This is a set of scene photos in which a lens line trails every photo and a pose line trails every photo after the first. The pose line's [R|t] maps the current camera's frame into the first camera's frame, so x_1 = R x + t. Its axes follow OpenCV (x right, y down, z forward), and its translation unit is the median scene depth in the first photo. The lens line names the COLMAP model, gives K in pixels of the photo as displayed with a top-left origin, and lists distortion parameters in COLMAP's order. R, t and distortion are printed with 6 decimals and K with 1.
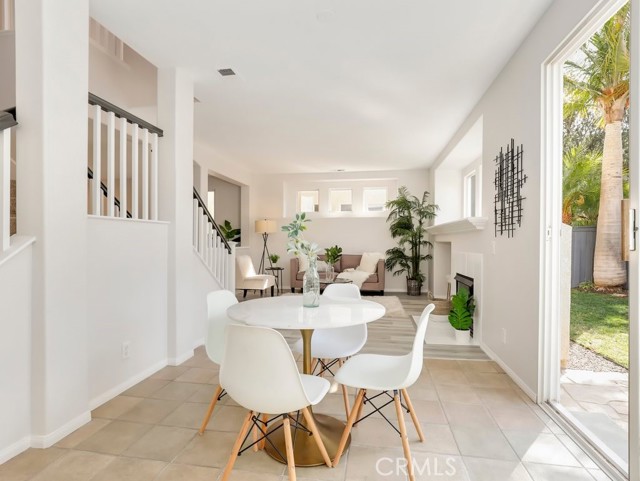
lens RADIAL K [[334.2, 0, 320.0], [0, 334.2, 240.5], [0, 0, 1]] dist [-0.021445, -0.000900]
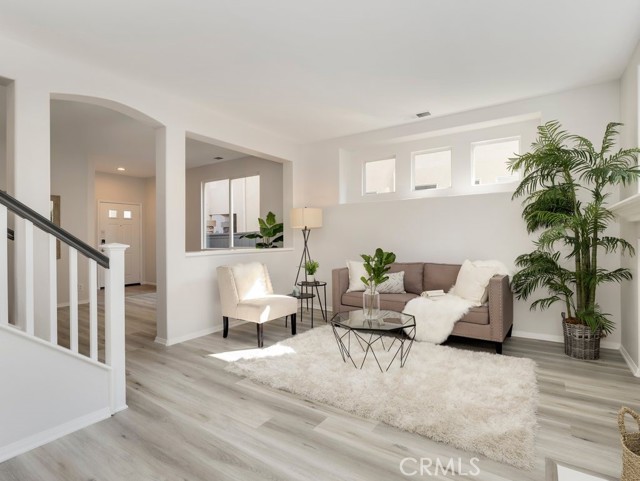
lens RADIAL K [[328.3, 0, 326.8], [0, 328.3, 238.6], [0, 0, 1]] dist [-0.014465, 0.000116]
pose [[0.910477, -0.010119, -0.413436, 0.151952], [0.010874, 0.999941, -0.000528, -0.000575], [0.413417, -0.004015, 0.910533, 0.459274]]
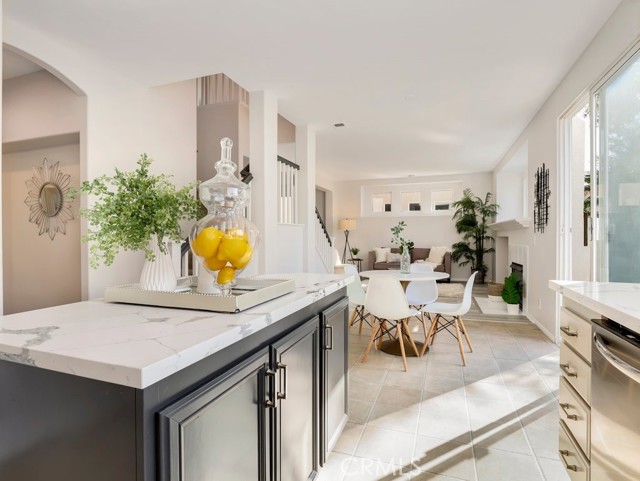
lens RADIAL K [[343.9, 0, 317.6], [0, 343.9, 237.6], [0, 0, 1]] dist [-0.015441, -0.000225]
pose [[0.983176, -0.005101, -0.182588, -0.043632], [0.005618, 0.999982, 0.002313, 0.000431], [0.182573, -0.003299, 0.983187, -0.255623]]
